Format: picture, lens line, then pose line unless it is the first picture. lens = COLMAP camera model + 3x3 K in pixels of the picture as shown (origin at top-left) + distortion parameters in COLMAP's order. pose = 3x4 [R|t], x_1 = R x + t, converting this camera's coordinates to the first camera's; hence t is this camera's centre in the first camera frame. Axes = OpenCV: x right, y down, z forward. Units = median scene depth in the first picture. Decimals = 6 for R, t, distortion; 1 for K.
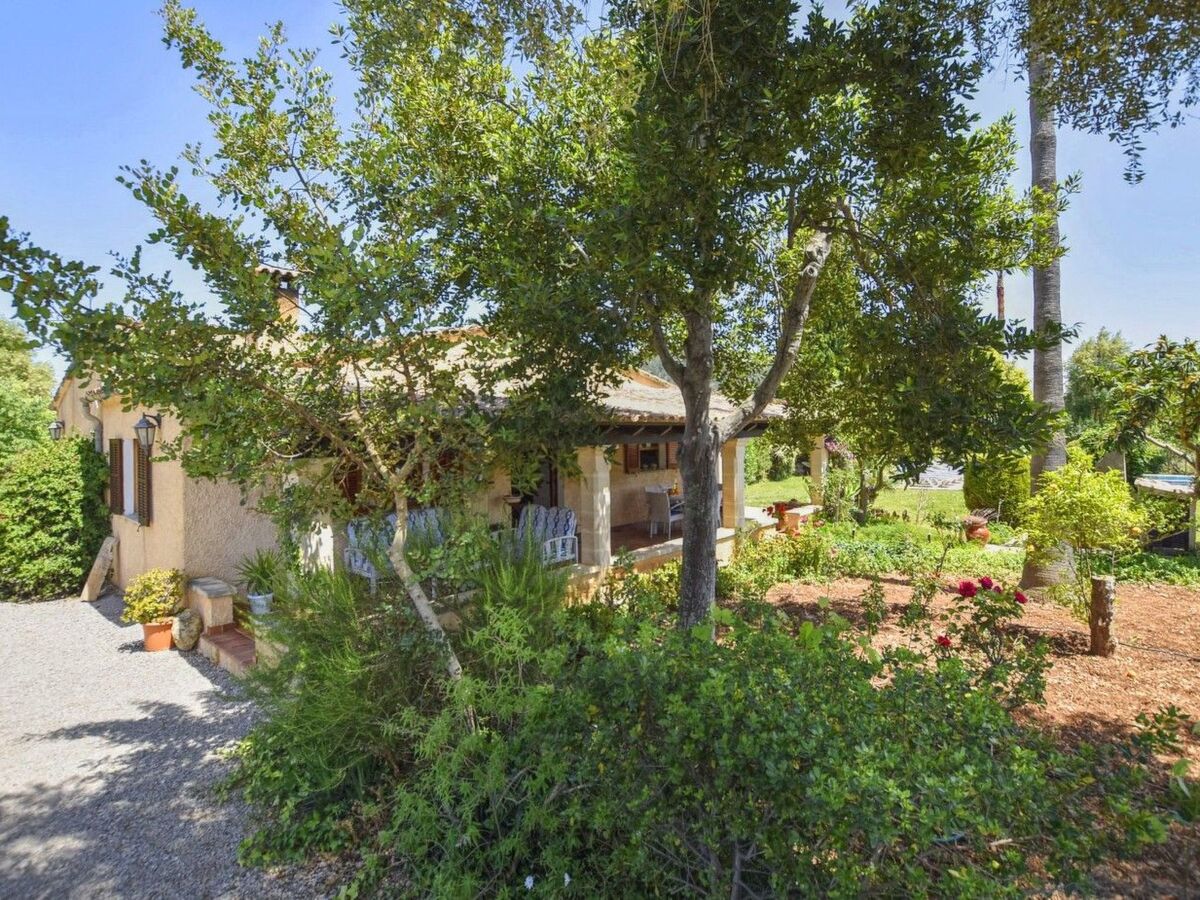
lens RADIAL K [[632.4, 0, 595.1], [0, 632.4, 431.8], [0, 0, 1]] dist [-0.032067, 0.002227]
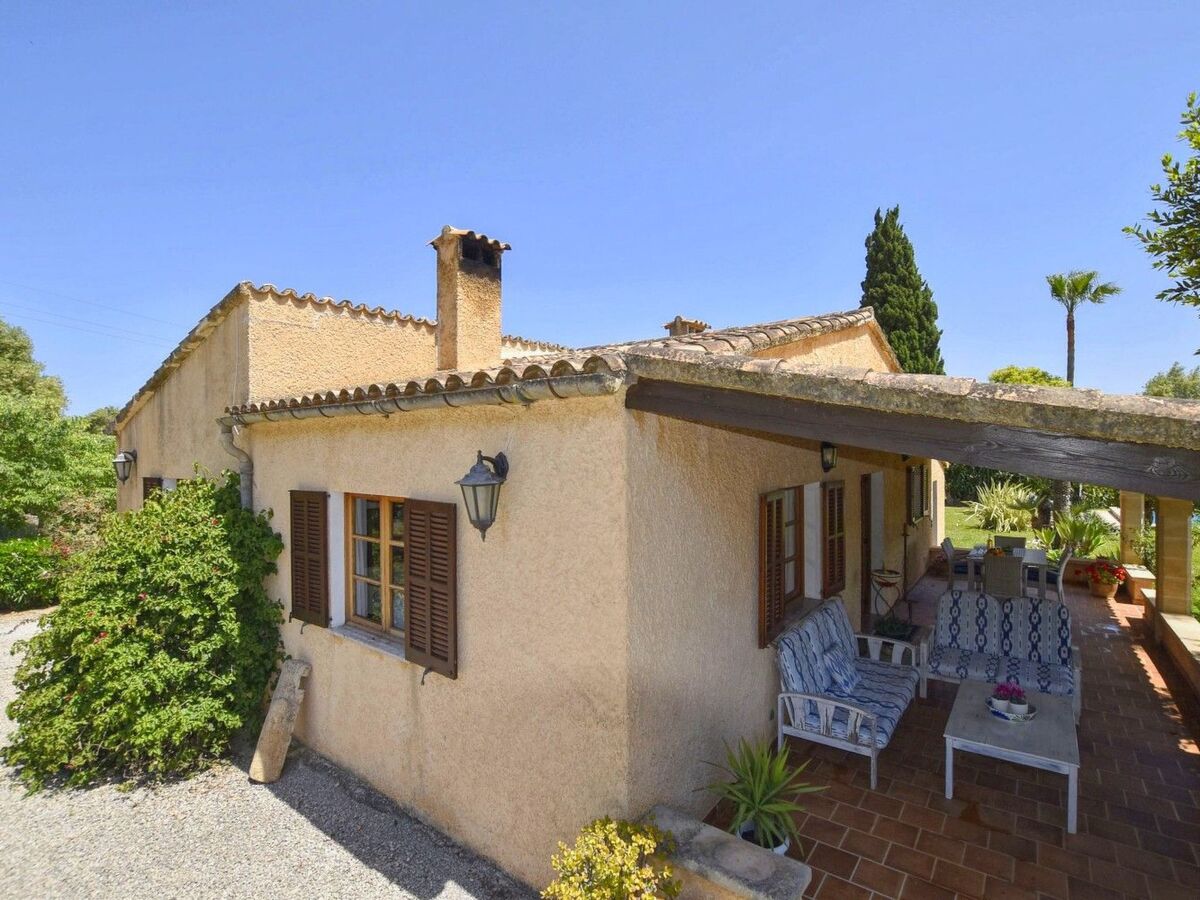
lens RADIAL K [[586.5, 0, 603.5], [0, 586.5, 457.0], [0, 0, 1]] dist [-0.028727, -0.000432]
pose [[0.997058, 0.009925, 0.076004, -0.535702], [-0.010042, 0.999949, 0.001152, -0.023325], [-0.075988, -0.001911, 0.997107, 0.440661]]
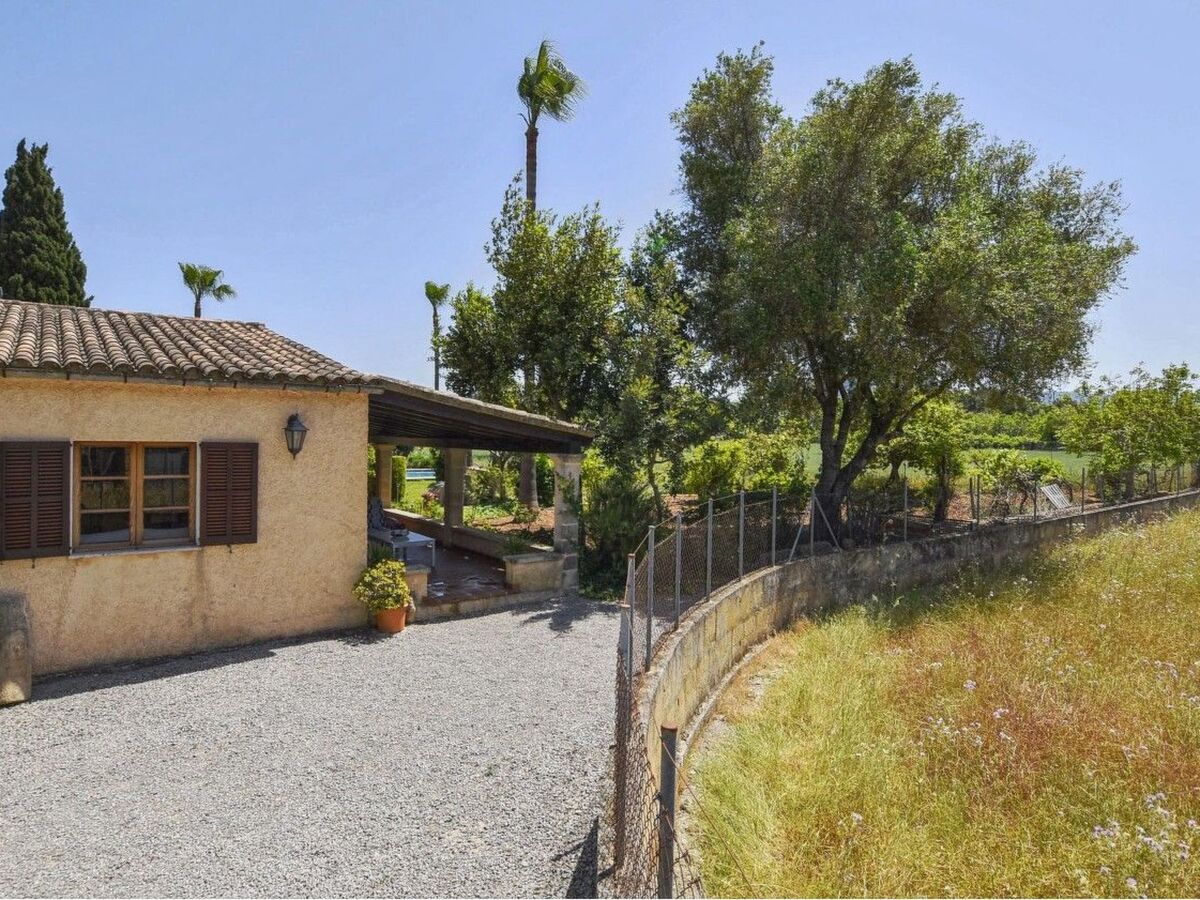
lens RADIAL K [[686.7, 0, 579.5], [0, 686.7, 408.2], [0, 0, 1]] dist [-0.030497, 0.002002]
pose [[0.195178, 0.054007, 0.979280, -1.289145], [-0.010600, 0.998541, -0.052956, 0.006066], [-0.980710, -0.000045, 0.195466, 0.312527]]
